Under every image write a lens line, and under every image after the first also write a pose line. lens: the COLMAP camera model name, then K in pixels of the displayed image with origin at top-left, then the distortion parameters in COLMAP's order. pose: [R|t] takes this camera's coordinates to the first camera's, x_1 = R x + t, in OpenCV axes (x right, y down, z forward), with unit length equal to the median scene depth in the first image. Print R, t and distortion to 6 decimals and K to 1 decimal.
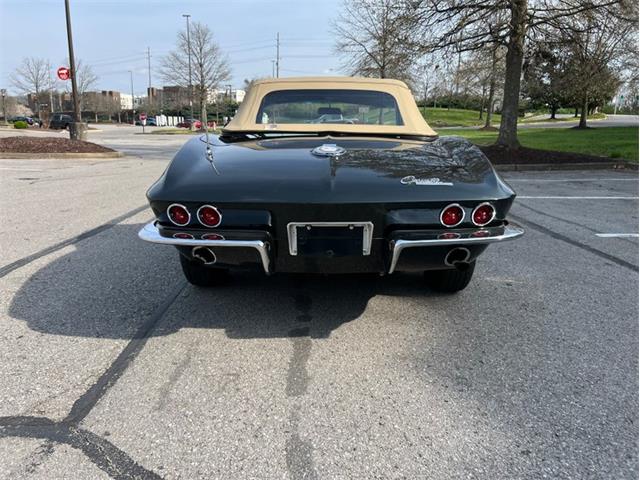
lens RADIAL K [[489.4, 0, 317.7], [0, 489.4, 245.6], [0, 0, 1]] dist [0.038347, -0.042602]
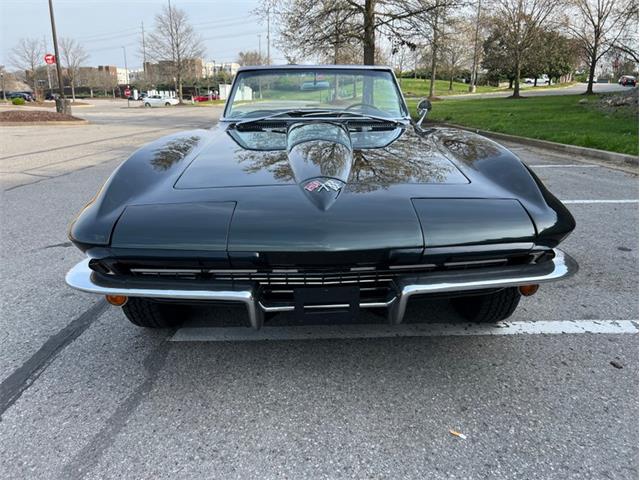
lens RADIAL K [[489.4, 0, 324.3], [0, 489.4, 235.3], [0, 0, 1]] dist [0.038347, -0.042602]
pose [[0.999872, -0.015543, 0.003774, 0.084964], [0.015405, 0.999296, 0.034214, 0.031690], [-0.004303, -0.034152, 0.999407, -0.133345]]
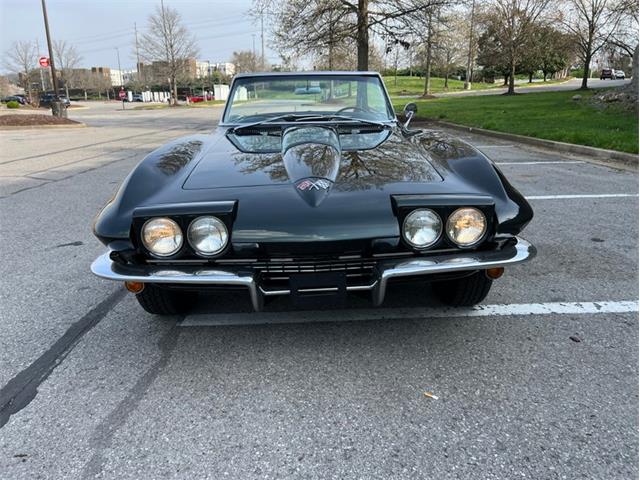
lens RADIAL K [[489.4, 0, 323.0], [0, 489.4, 243.7], [0, 0, 1]] dist [0.038347, -0.042602]
pose [[0.999536, -0.029870, 0.006044, 0.085492], [0.029515, 0.998201, 0.052191, 0.032119], [-0.007592, -0.051988, 0.998619, -0.138926]]
